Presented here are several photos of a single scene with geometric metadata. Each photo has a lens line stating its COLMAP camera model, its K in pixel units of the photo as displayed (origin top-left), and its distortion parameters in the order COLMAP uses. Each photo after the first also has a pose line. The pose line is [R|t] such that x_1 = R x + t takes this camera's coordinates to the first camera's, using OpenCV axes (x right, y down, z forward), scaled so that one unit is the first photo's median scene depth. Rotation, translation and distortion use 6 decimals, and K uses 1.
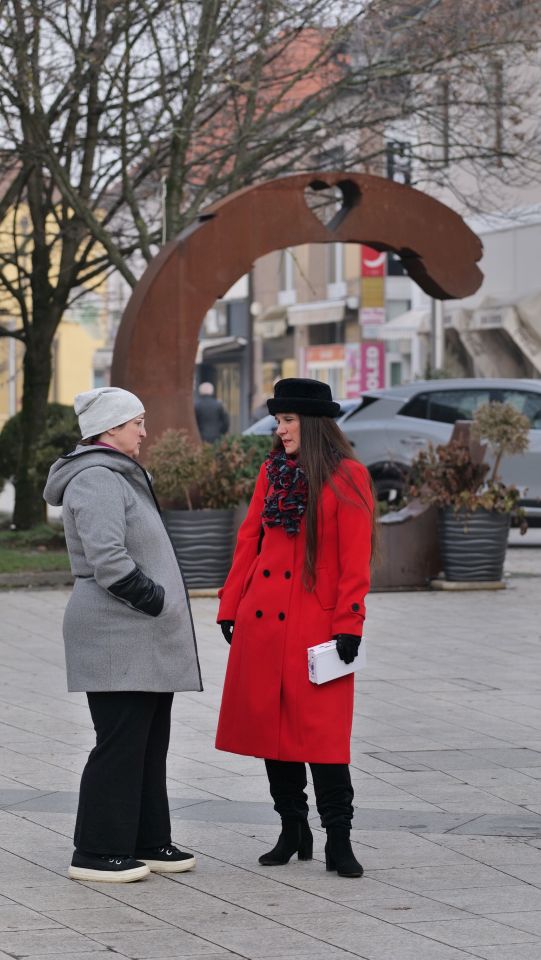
lens RADIAL K [[3624.1, 0, 270.4], [0, 3624.1, 479.6], [0, 0, 1]] dist [-0.497456, 0.000000]
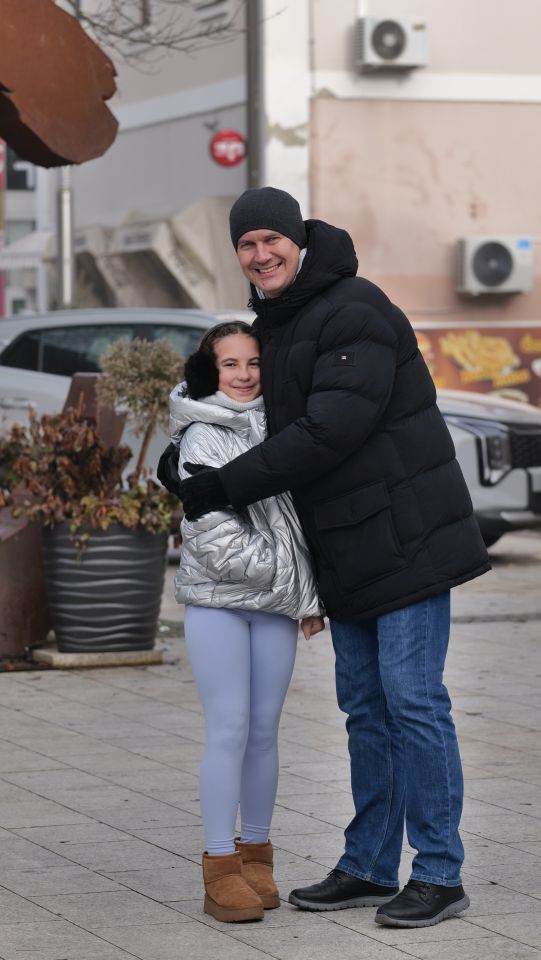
lens RADIAL K [[3903.0, 0, 271.1], [0, 3903.0, 479.3], [0, 0, 1]] dist [-0.352398, 0.000000]
pose [[0.995514, -0.013764, 0.093612, 0.024316], [0.012700, 0.999848, 0.011958, -0.006298], [-0.093763, -0.010715, 0.995537, 0.375936]]
